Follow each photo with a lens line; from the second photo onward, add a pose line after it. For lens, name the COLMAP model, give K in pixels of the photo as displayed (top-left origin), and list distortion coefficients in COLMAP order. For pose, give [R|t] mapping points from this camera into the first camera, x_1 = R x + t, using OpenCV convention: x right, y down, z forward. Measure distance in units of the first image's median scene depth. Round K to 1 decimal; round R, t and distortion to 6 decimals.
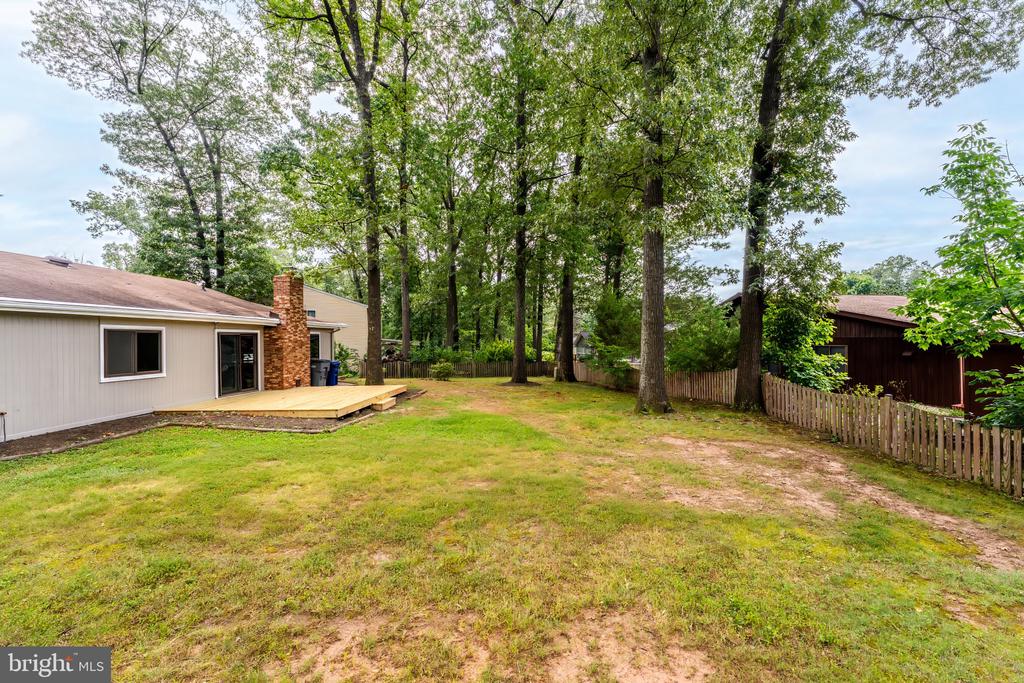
lens RADIAL K [[418.7, 0, 512.0], [0, 418.7, 341.5], [0, 0, 1]] dist [0.001285, 0.000048]
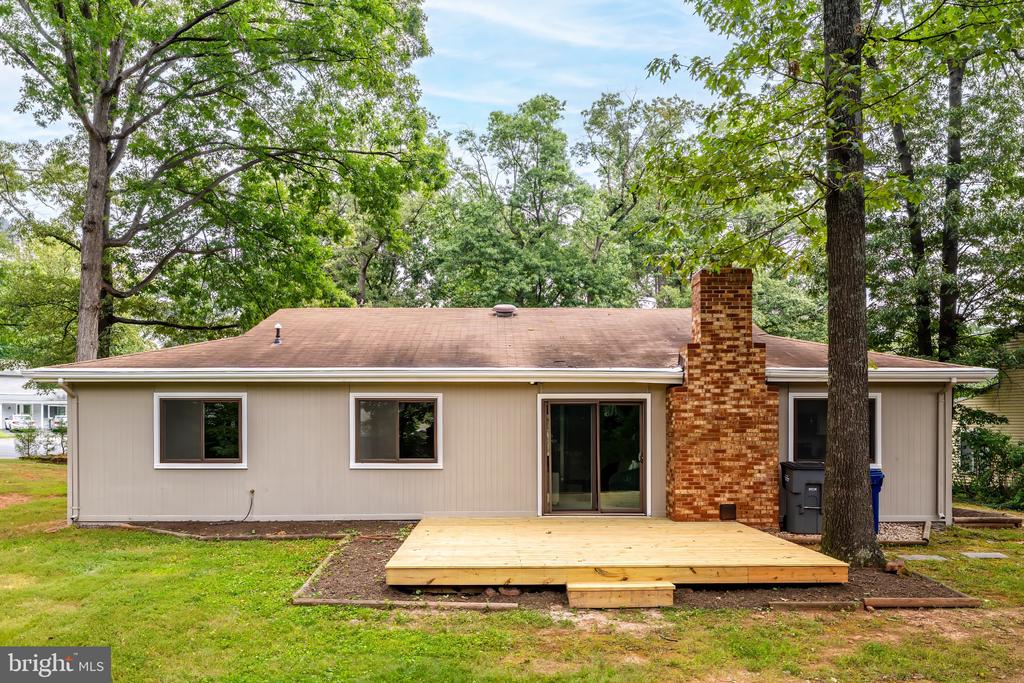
lens RADIAL K [[758.9, 0, 489.2], [0, 758.9, 419.5], [0, 0, 1]] dist [0.002807, 0.000372]
pose [[0.088770, 0.009191, -0.996010, 0.338591], [-0.000291, 0.999958, 0.009201, -0.005477], [0.996052, -0.000527, 0.088769, 0.927631]]
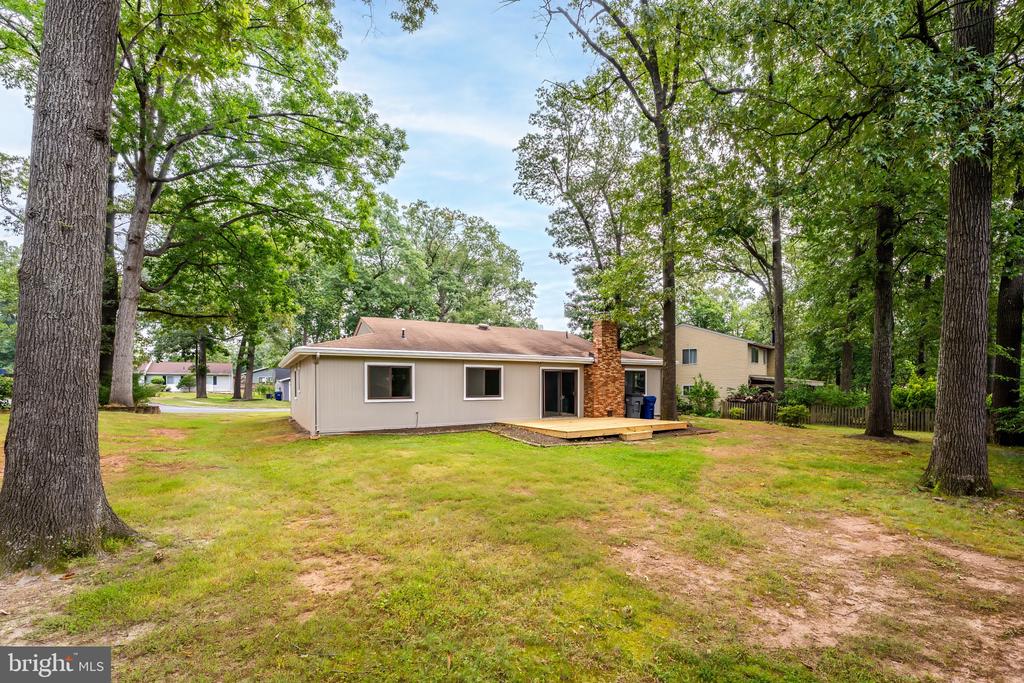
lens RADIAL K [[445.5, 0, 530.8], [0, 445.5, 393.5], [0, 0, 1]] dist [0.001129, 0.000027]
pose [[0.593914, 0.026431, -0.804094, 0.454459], [-0.006043, 0.999579, 0.028394, 0.015915], [0.804506, -0.012004, 0.593823, 0.145206]]
